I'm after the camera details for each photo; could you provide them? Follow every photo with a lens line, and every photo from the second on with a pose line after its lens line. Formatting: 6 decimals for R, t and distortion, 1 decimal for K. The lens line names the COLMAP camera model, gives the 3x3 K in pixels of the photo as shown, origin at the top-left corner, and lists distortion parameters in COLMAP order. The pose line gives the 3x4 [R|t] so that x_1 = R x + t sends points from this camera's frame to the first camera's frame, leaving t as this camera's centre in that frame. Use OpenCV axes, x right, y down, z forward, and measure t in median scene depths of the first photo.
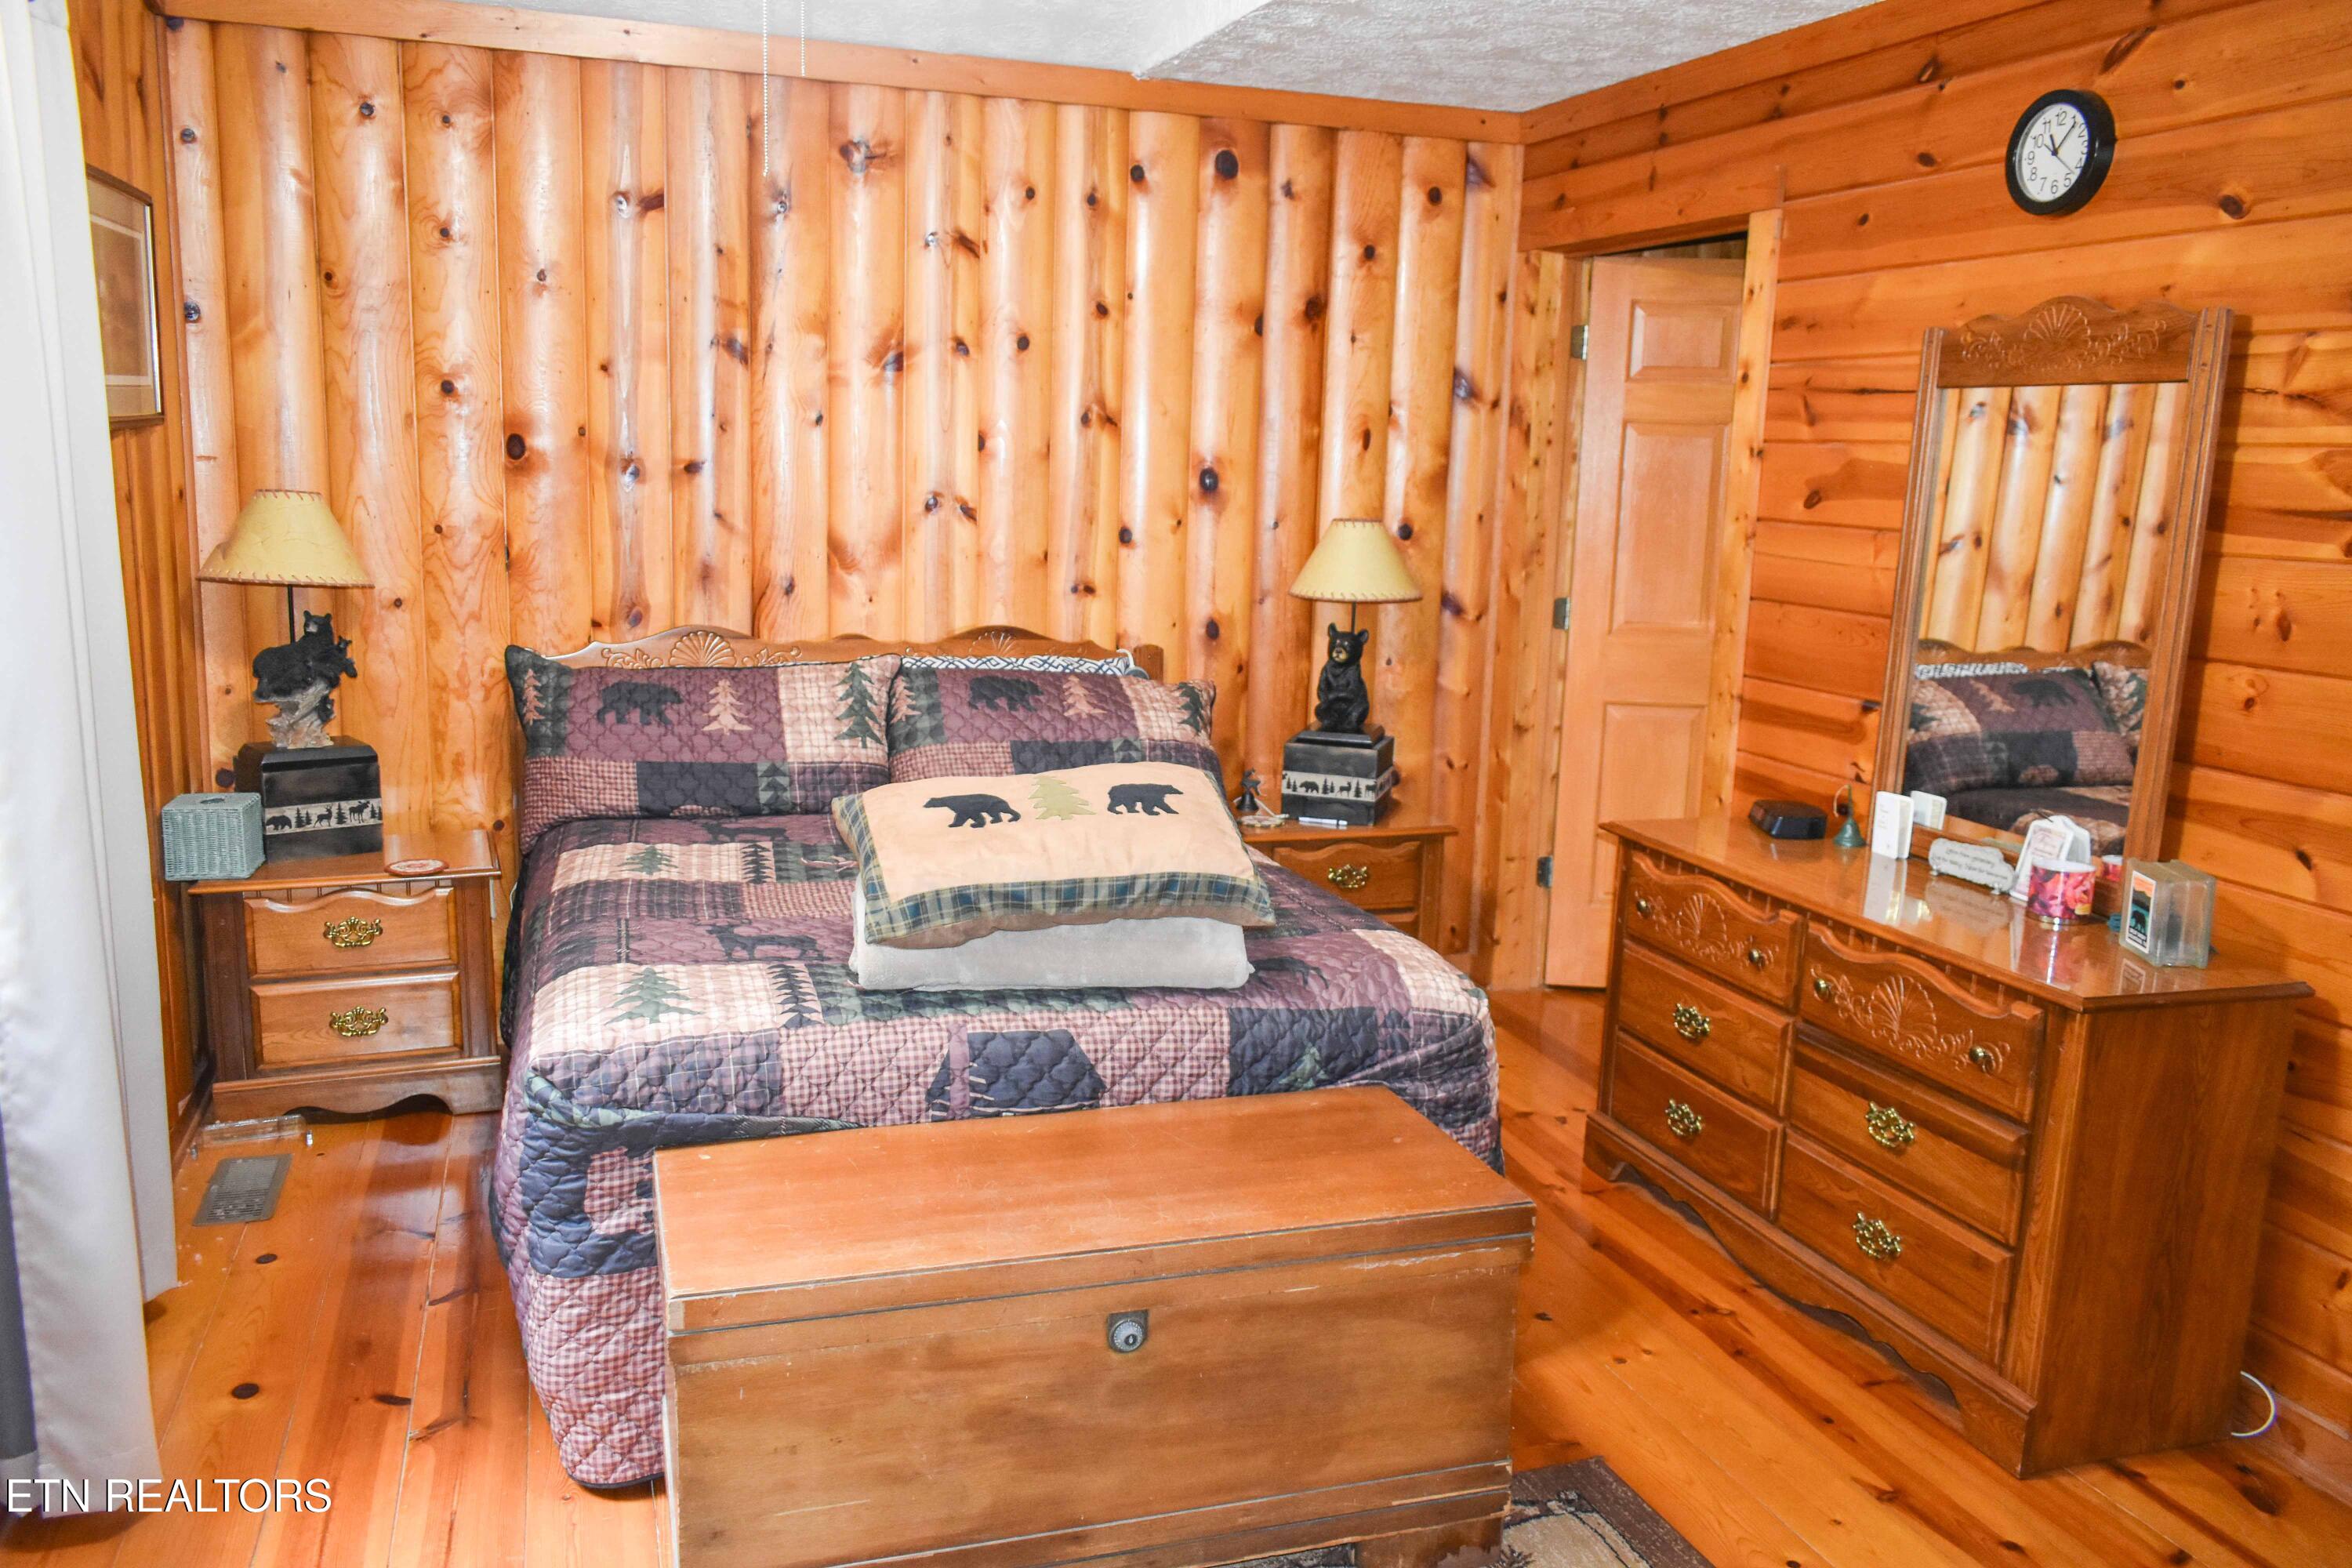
lens RADIAL K [[1807.0, 0, 1173.8], [0, 1807.0, 783.8], [0, 0, 1]] dist [-0.013952, 0.004292]
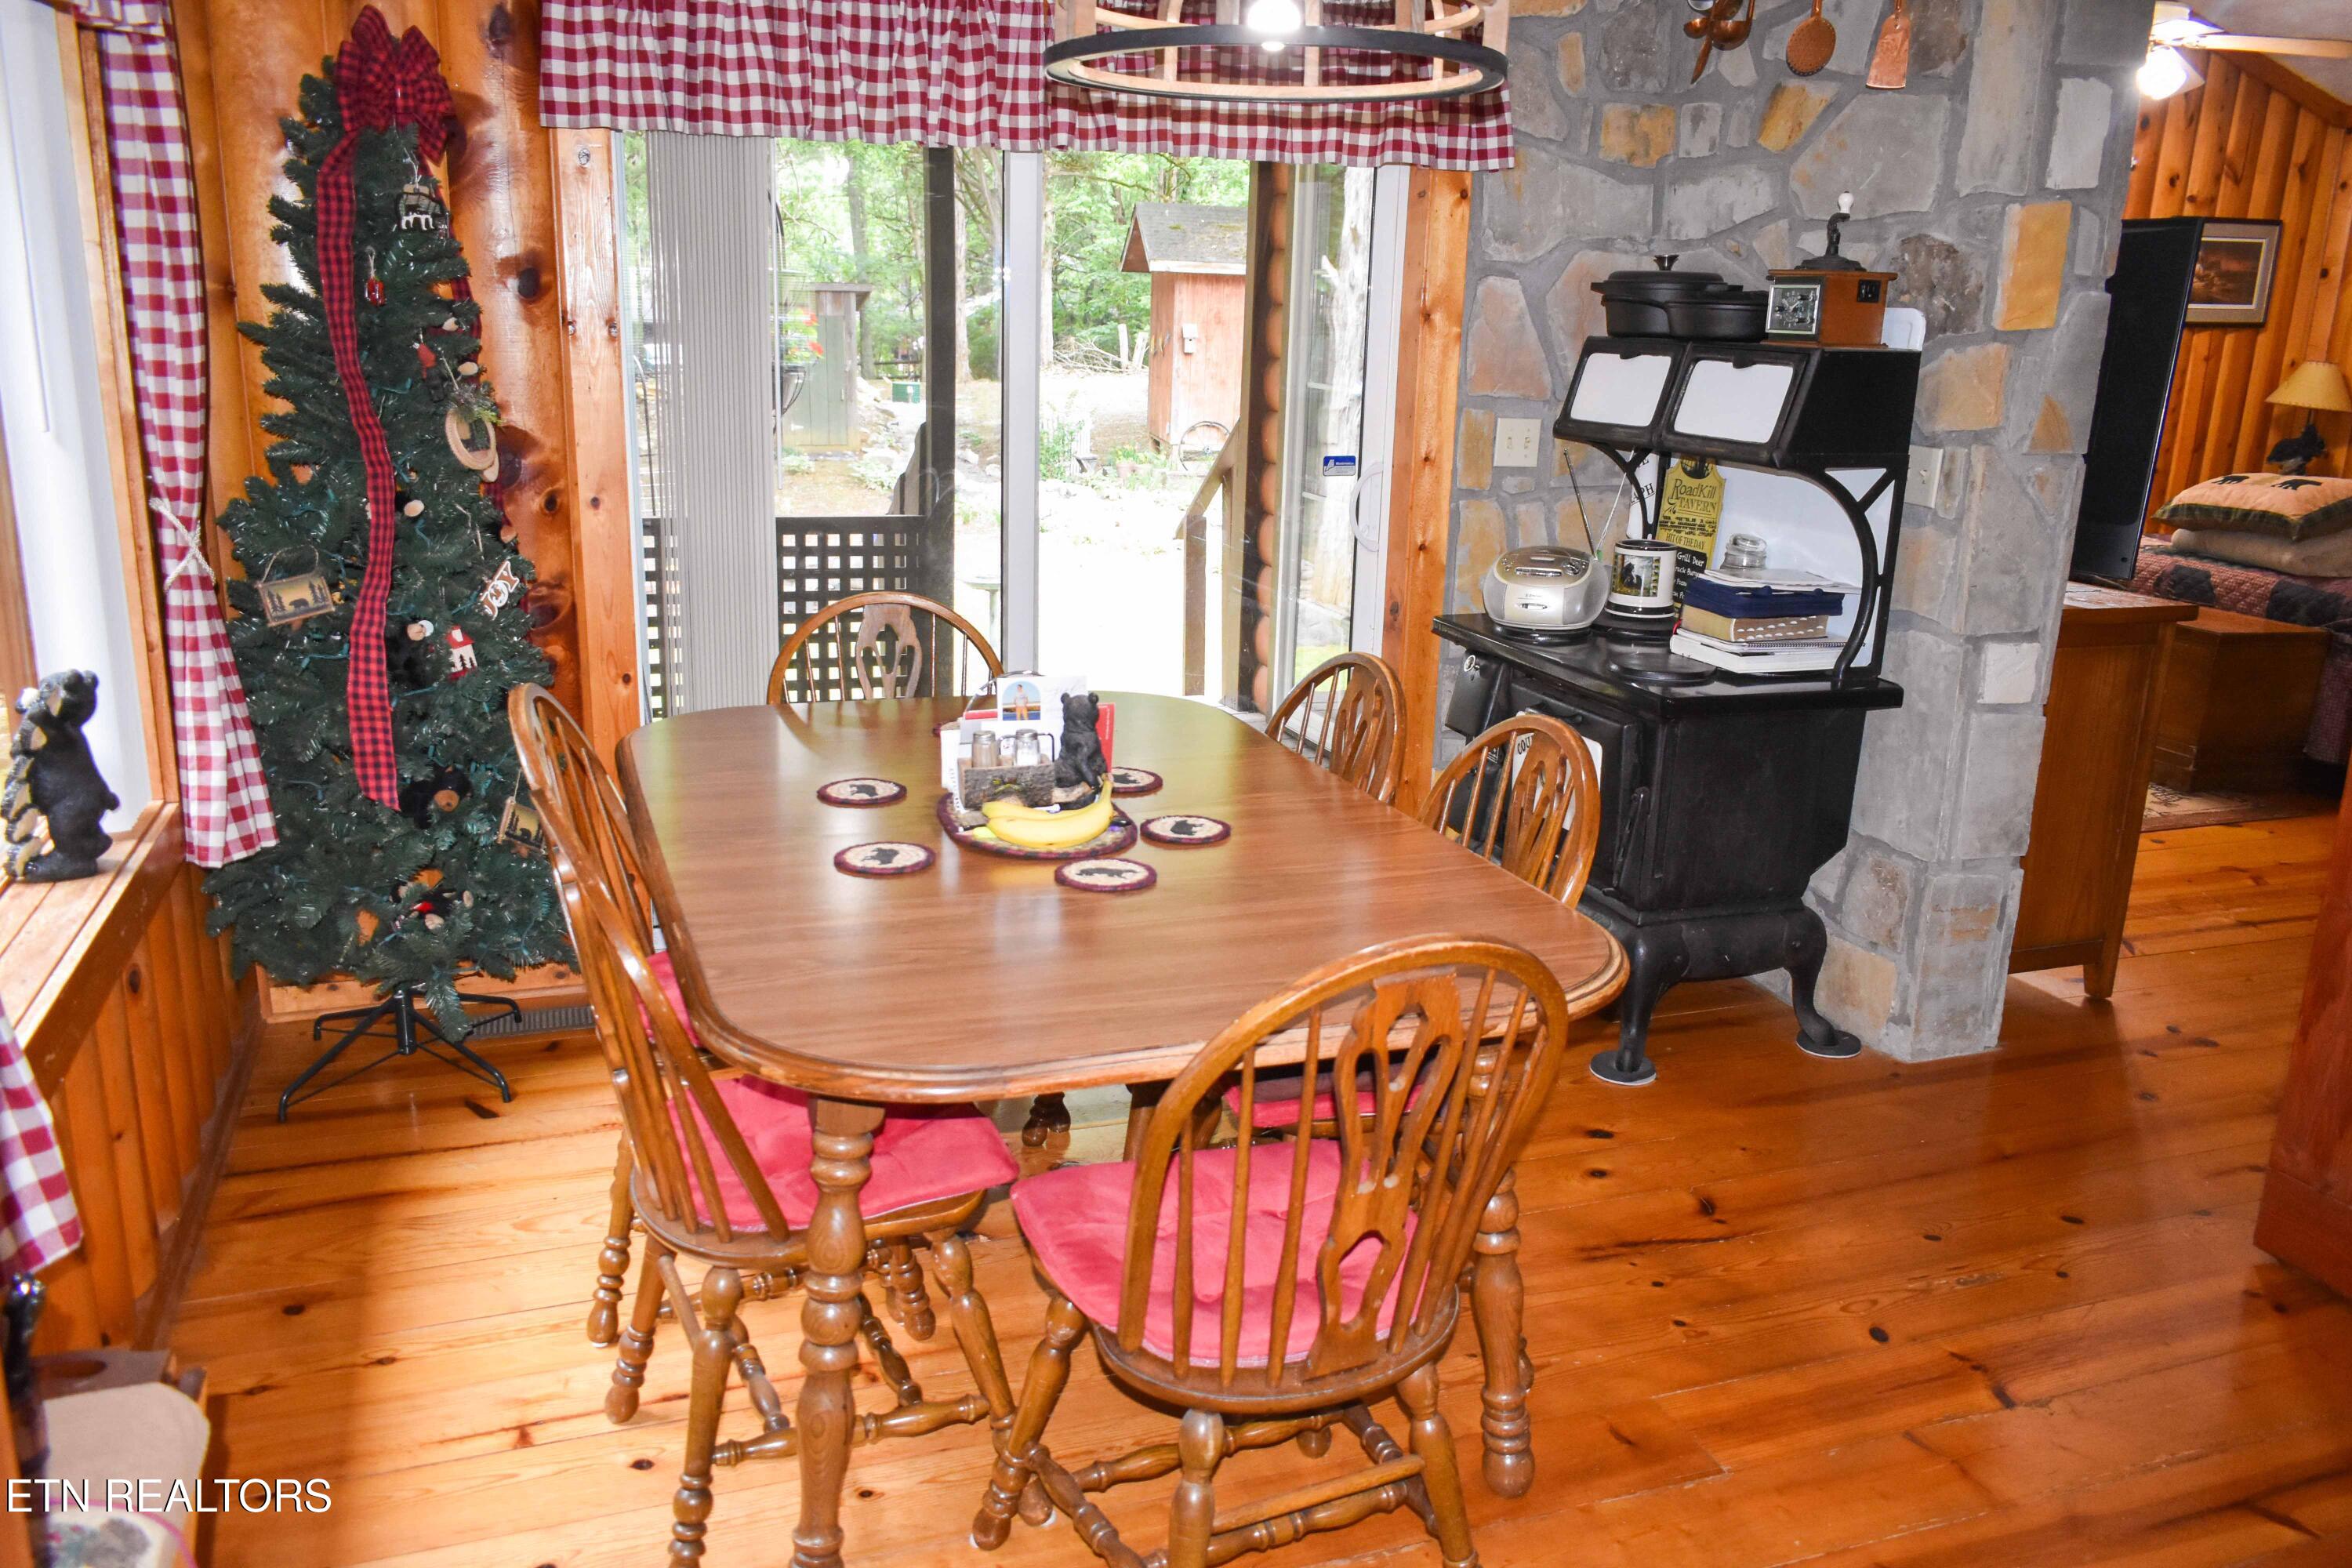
lens RADIAL K [[1807.0, 0, 1181.1], [0, 1807.0, 798.0], [0, 0, 1]] dist [-0.013952, 0.004292]
pose [[0.024068, 0.231800, -0.972466, 1.523402], [-0.210835, 0.952046, 0.221714, 0.122464], [0.977225, 0.199693, 0.071785, -0.281729]]
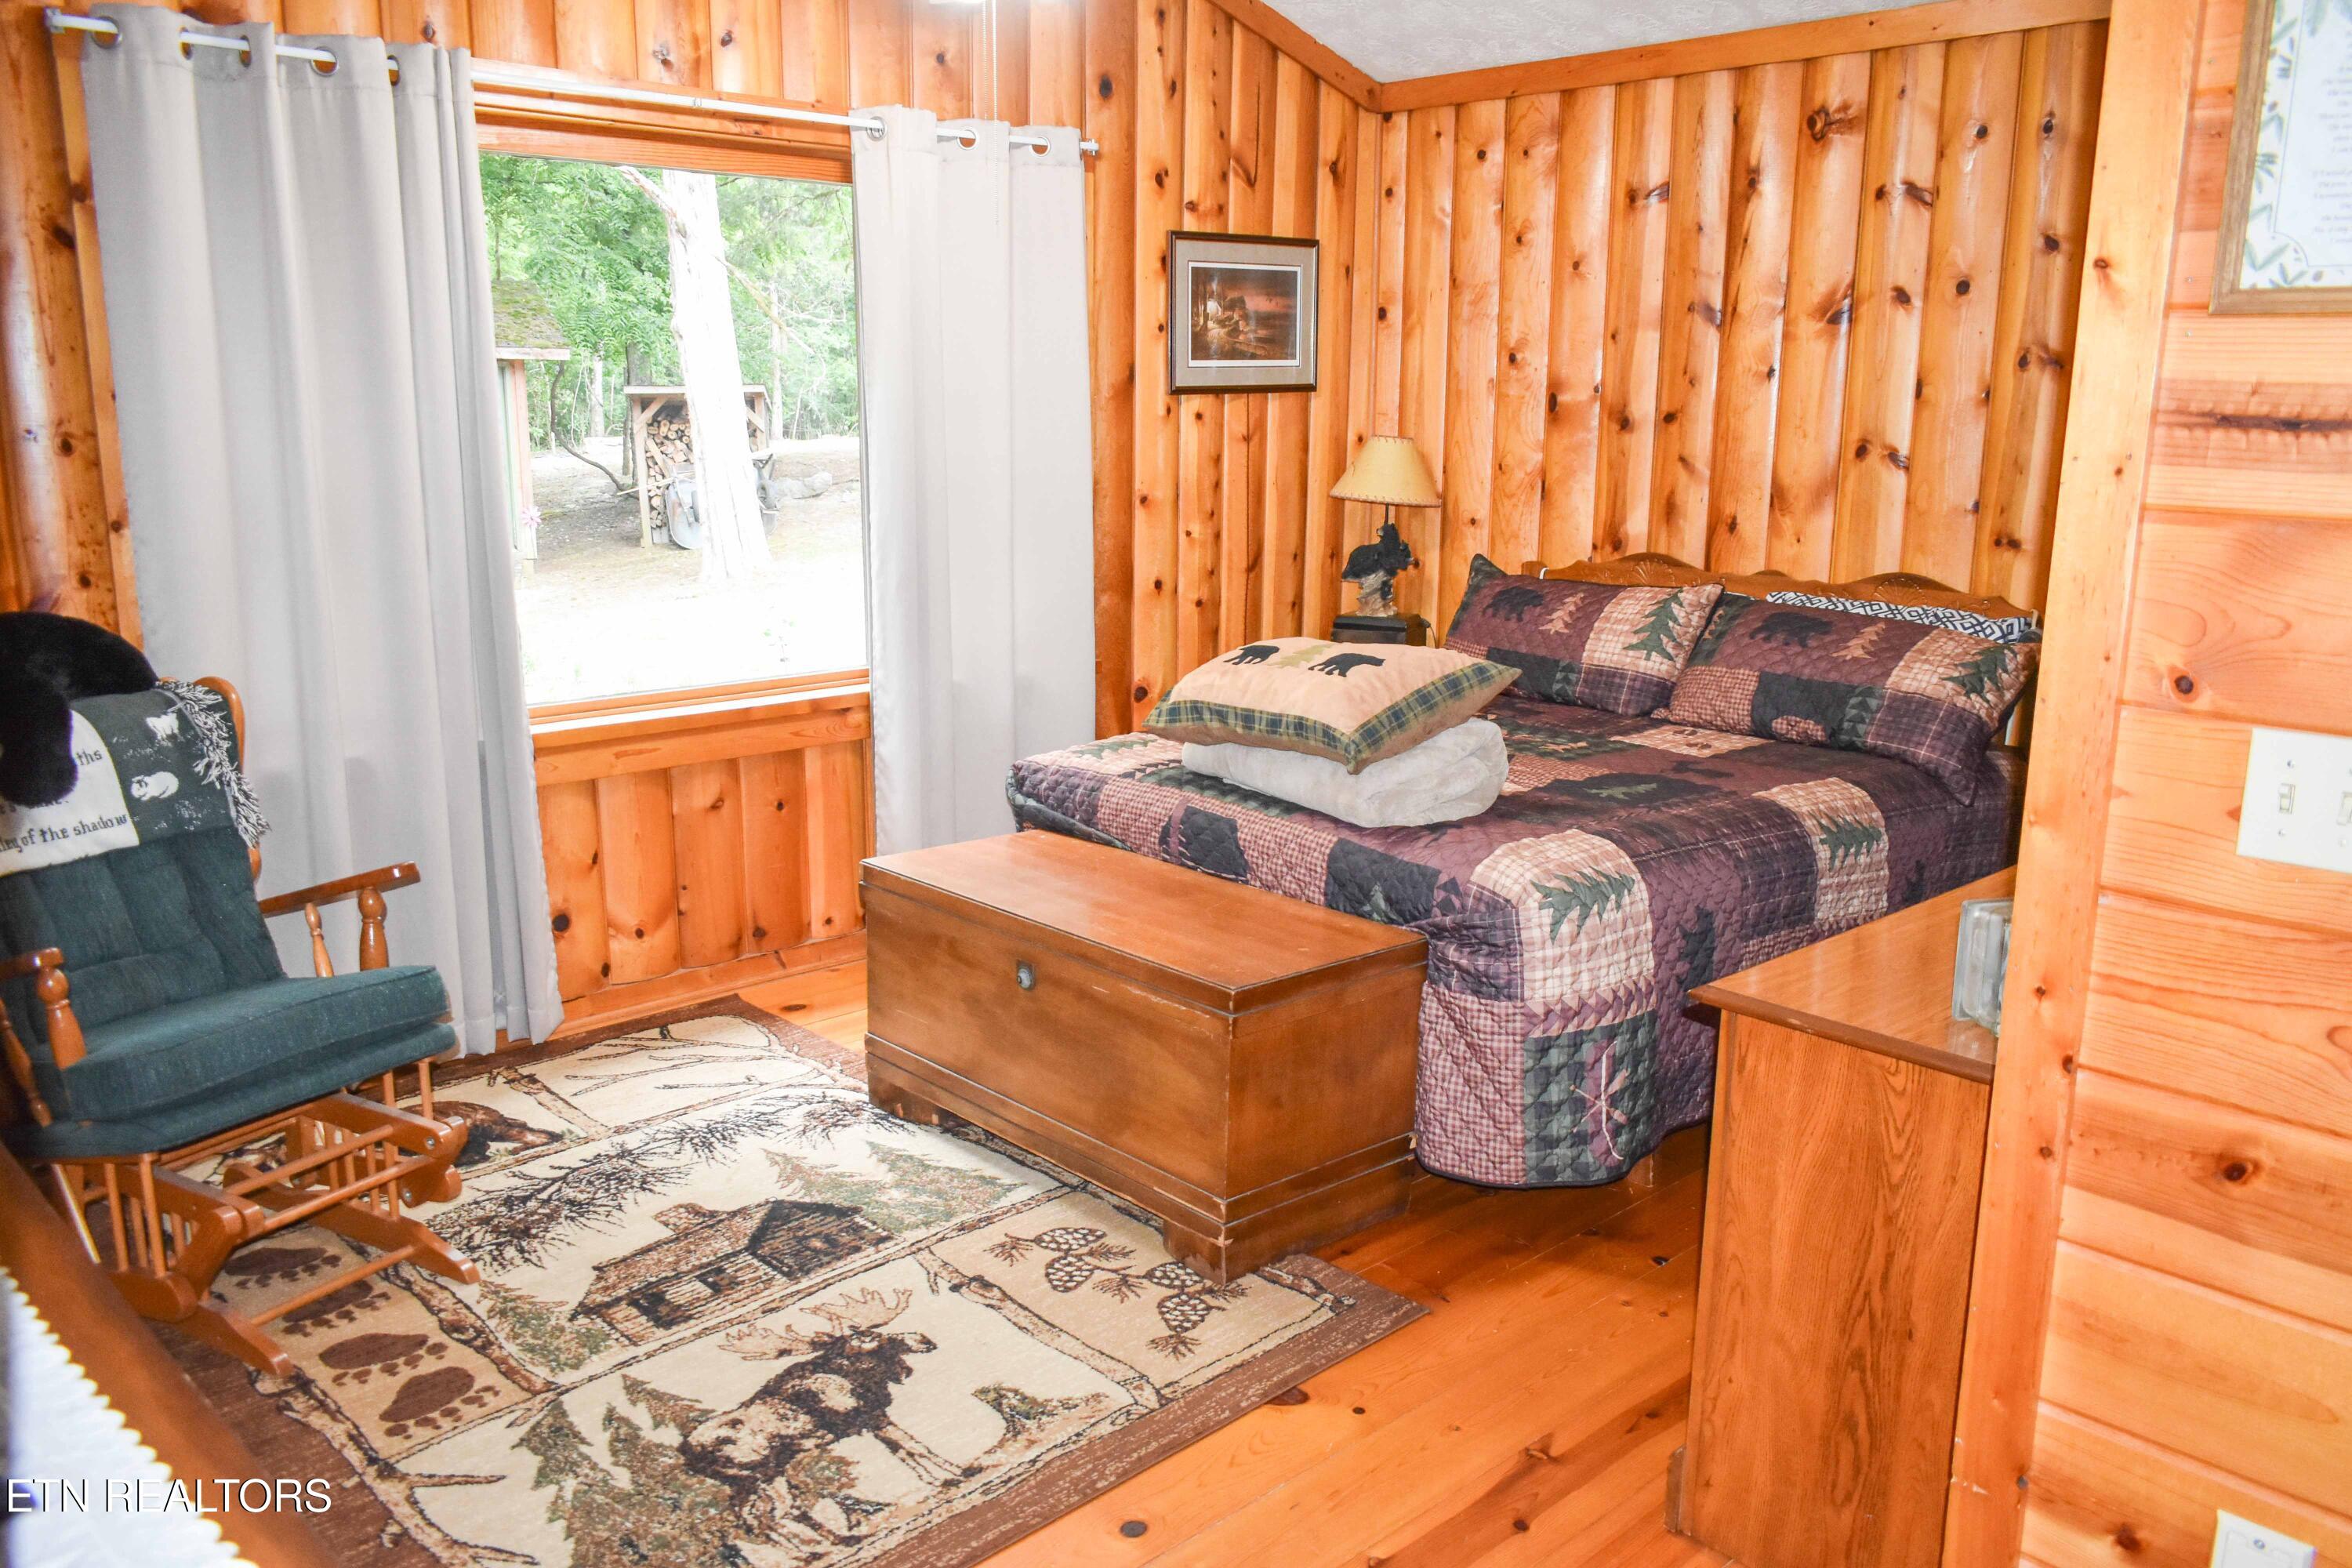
lens RADIAL K [[1807.0, 0, 1179.6], [0, 1807.0, 784.0], [0, 0, 1]] dist [-0.013952, 0.004292]
pose [[0.416591, 0.163886, -0.894200, 0.755365], [-0.160193, 0.981459, 0.105248, -0.016305], [0.894869, 0.099399, 0.435121, 0.255333]]
